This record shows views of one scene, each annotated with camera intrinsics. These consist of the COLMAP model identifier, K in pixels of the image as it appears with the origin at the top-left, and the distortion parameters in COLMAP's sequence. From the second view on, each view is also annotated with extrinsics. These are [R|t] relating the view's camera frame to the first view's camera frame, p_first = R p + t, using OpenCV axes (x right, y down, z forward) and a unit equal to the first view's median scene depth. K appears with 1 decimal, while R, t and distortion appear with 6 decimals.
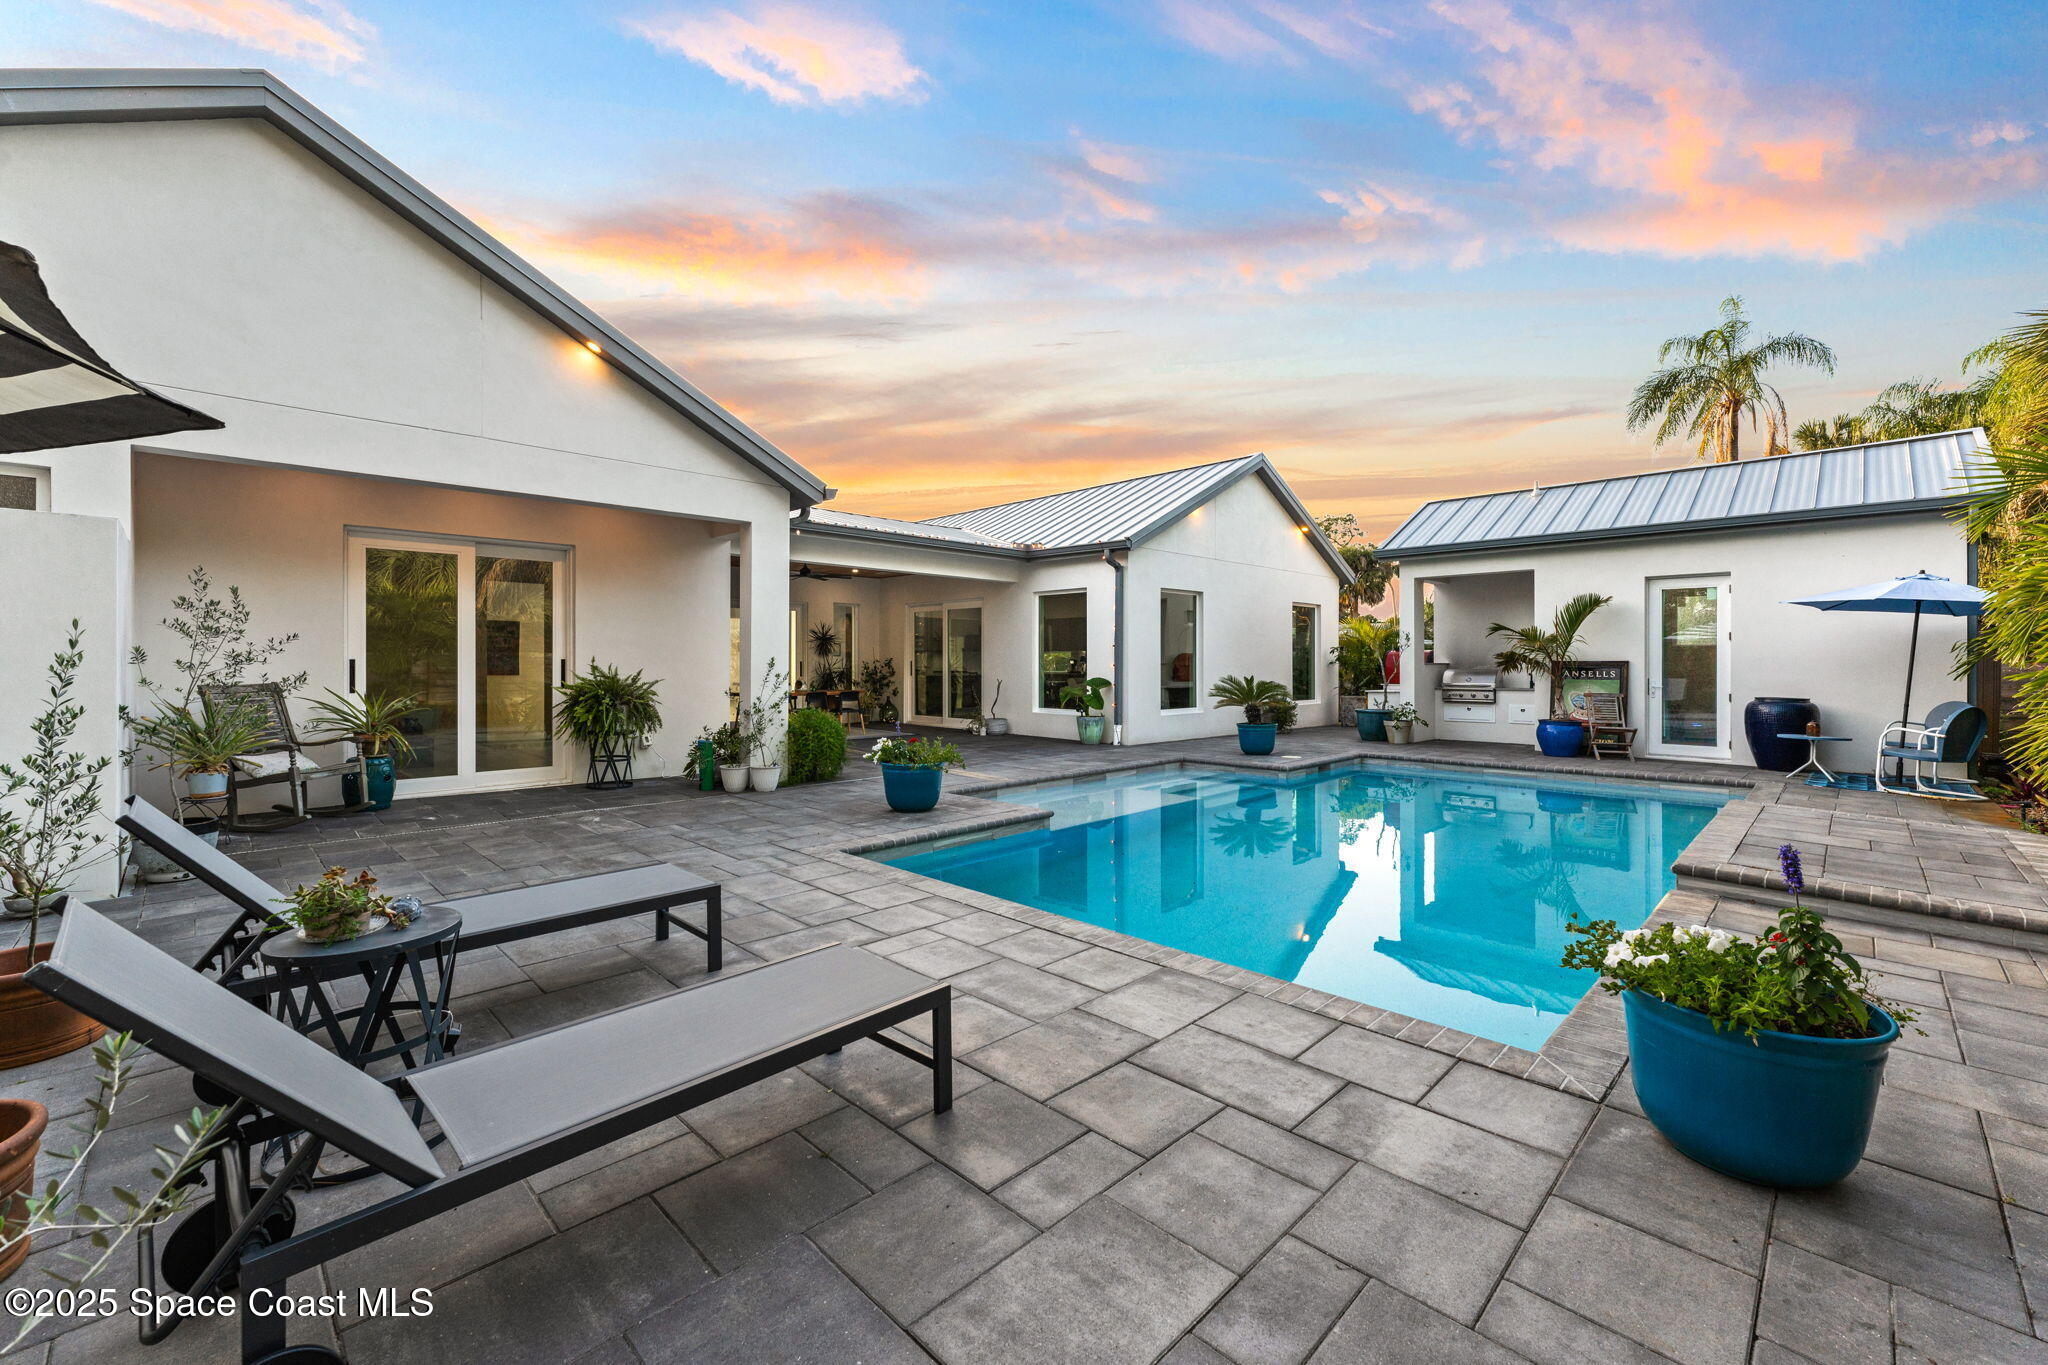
lens RADIAL K [[812.1, 0, 1021.3], [0, 812.1, 664.3], [0, 0, 1]] dist [0.004637, -0.000053]
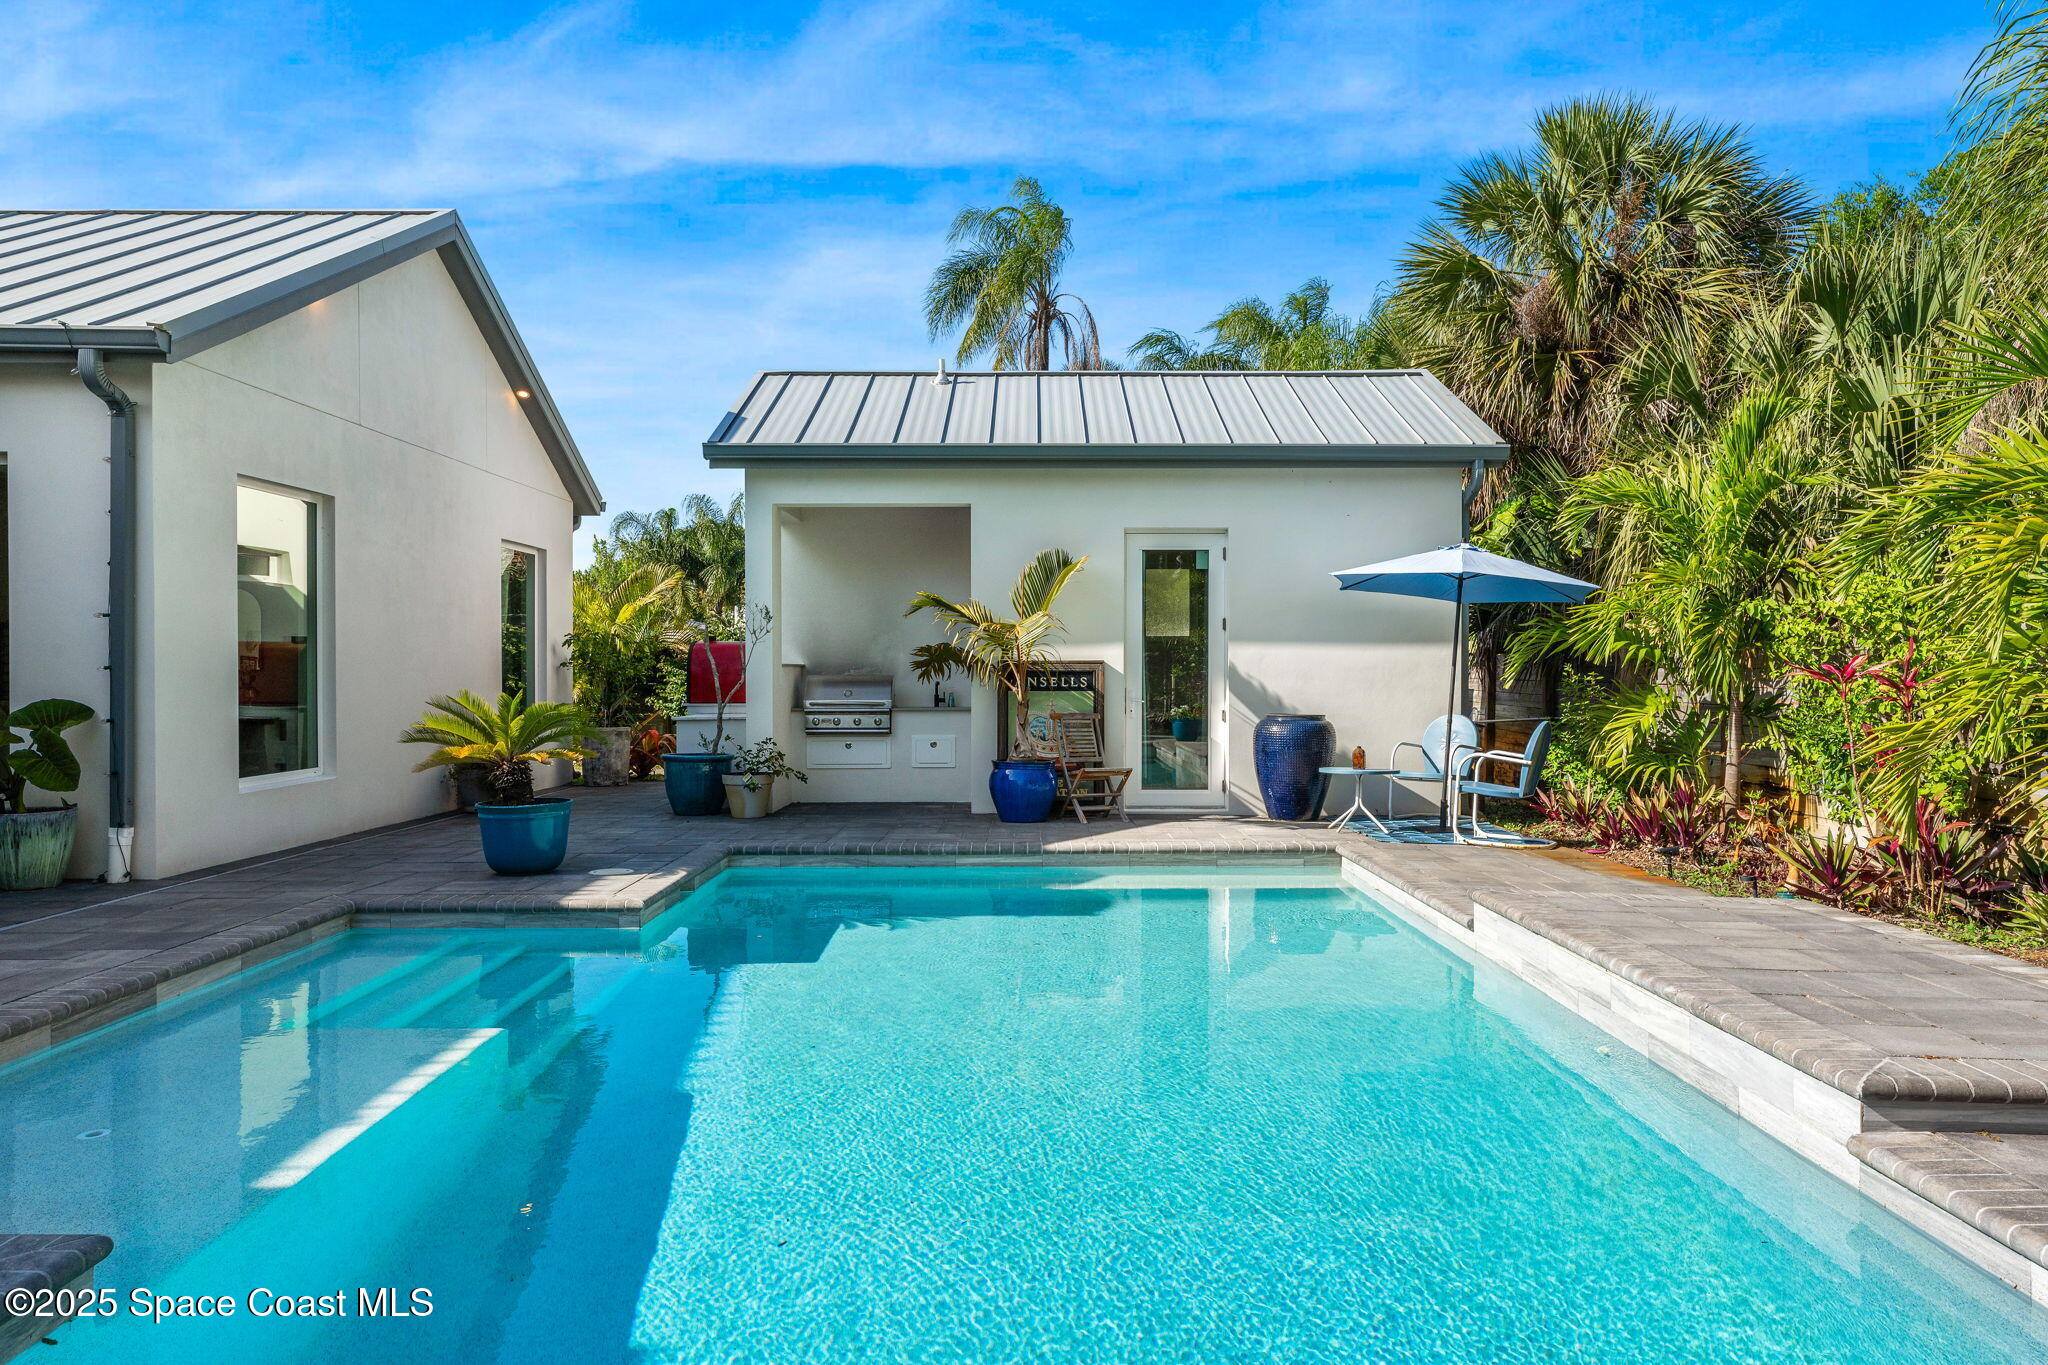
lens RADIAL K [[1328.6, 0, 1023.1], [0, 1328.6, 687.8], [0, 0, 1]] dist [-0.011224, 0.000356]
pose [[0.689262, -0.010114, 0.724442, -0.041137], [0.000837, 0.999913, 0.013164, 0.003164], [-0.724512, -0.008467, 0.689210, 0.327196]]
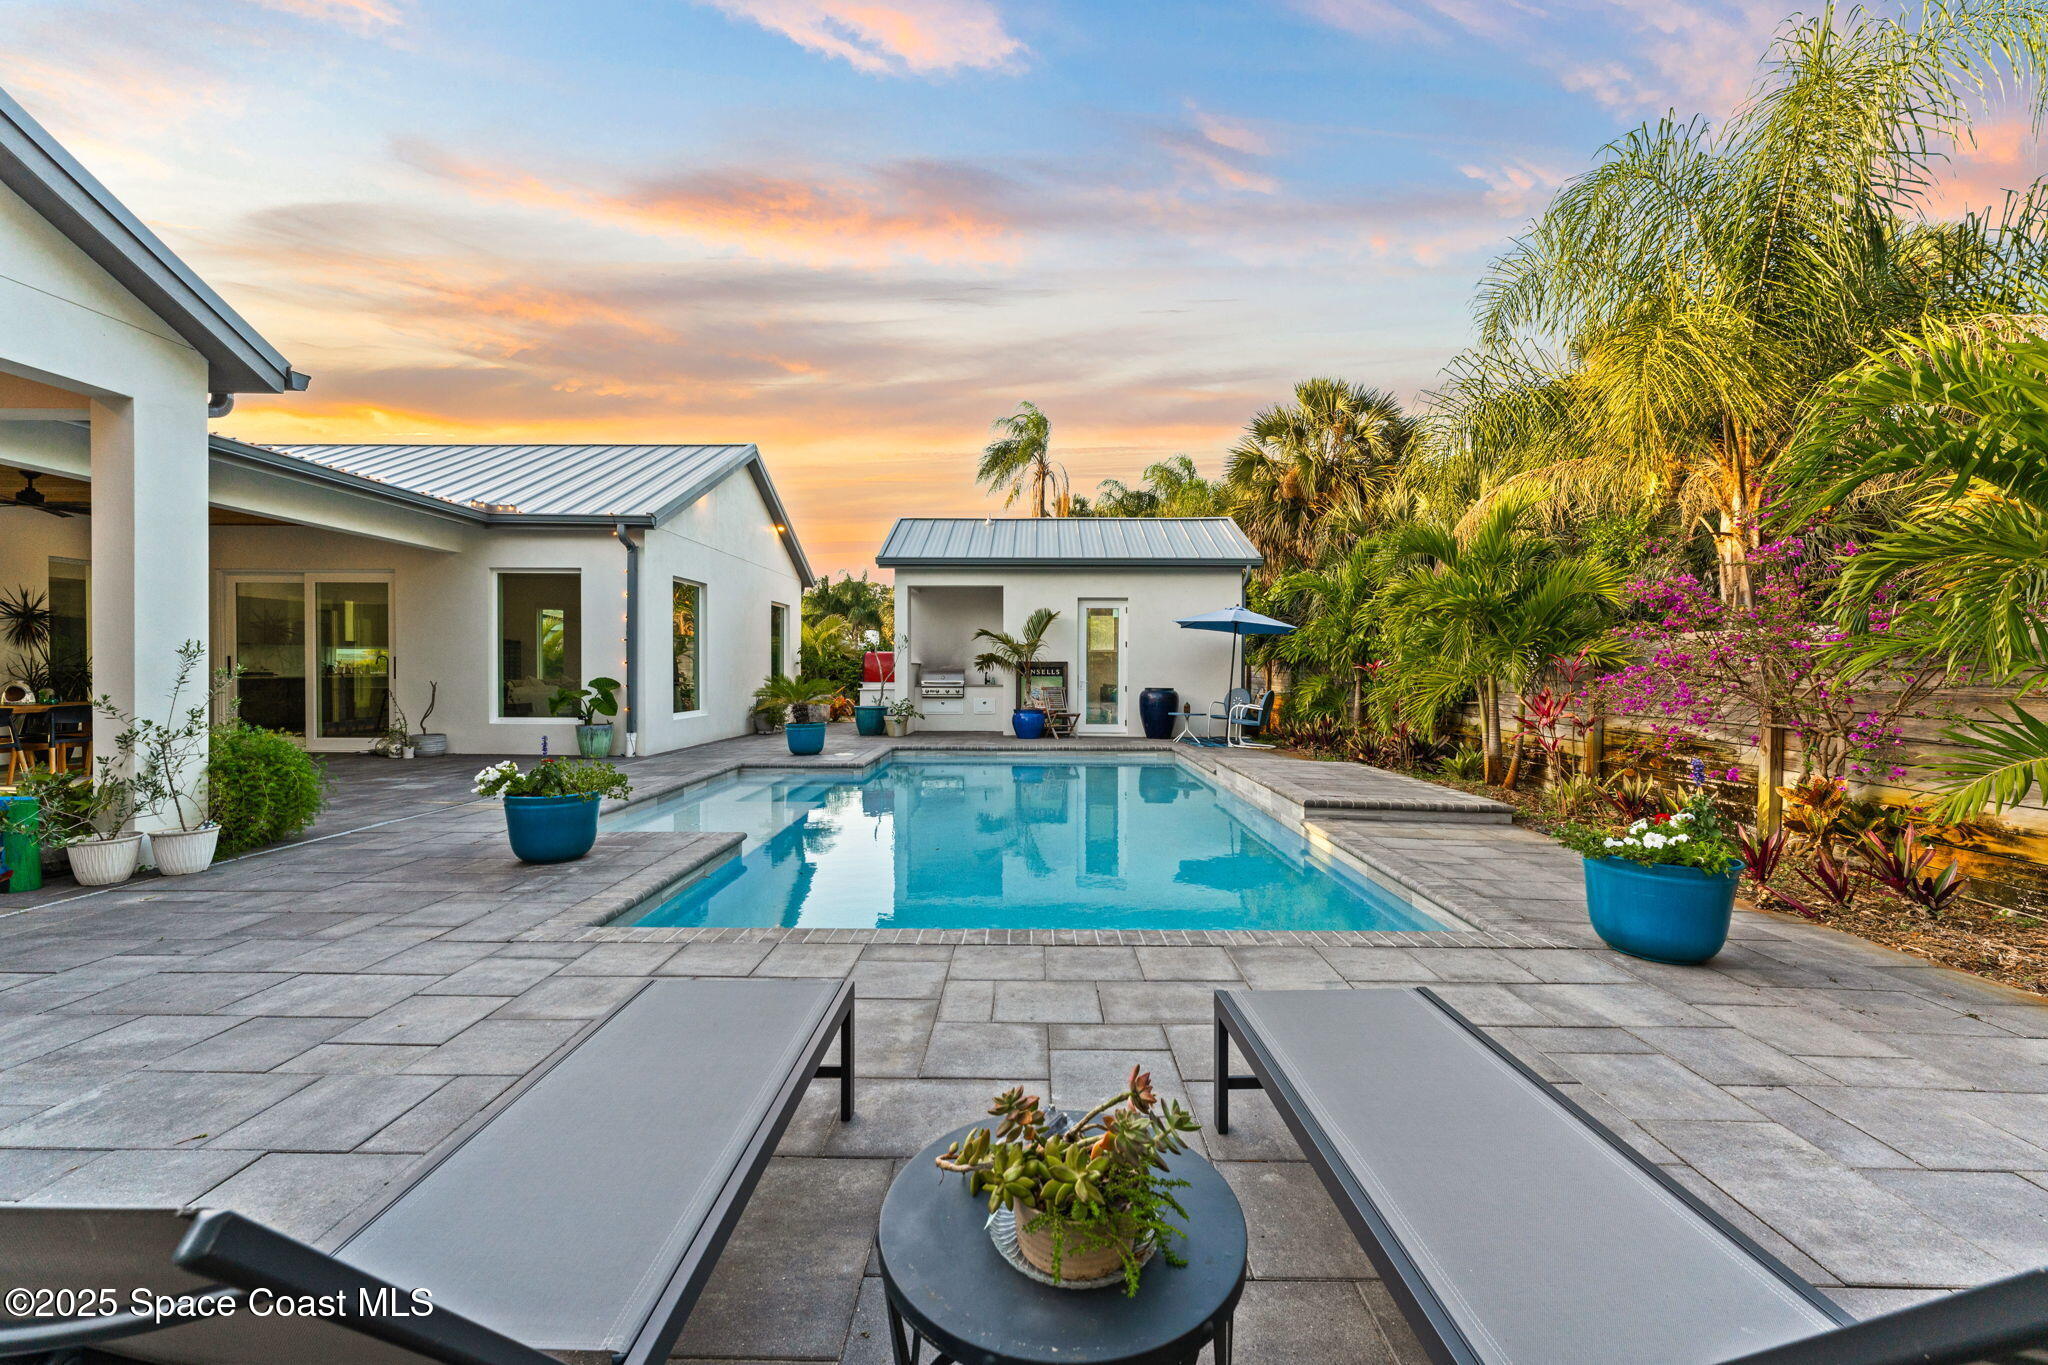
lens RADIAL K [[812.1, 0, 992.6], [0, 812.1, 682.3], [0, 0, 1]] dist [0.004637, -0.000053]
pose [[0.722158, -0.009400, 0.691665, -0.229694], [-0.002822, 0.999859, 0.016534, 0.007157], [-0.691723, -0.013892, 0.722030, 0.143982]]
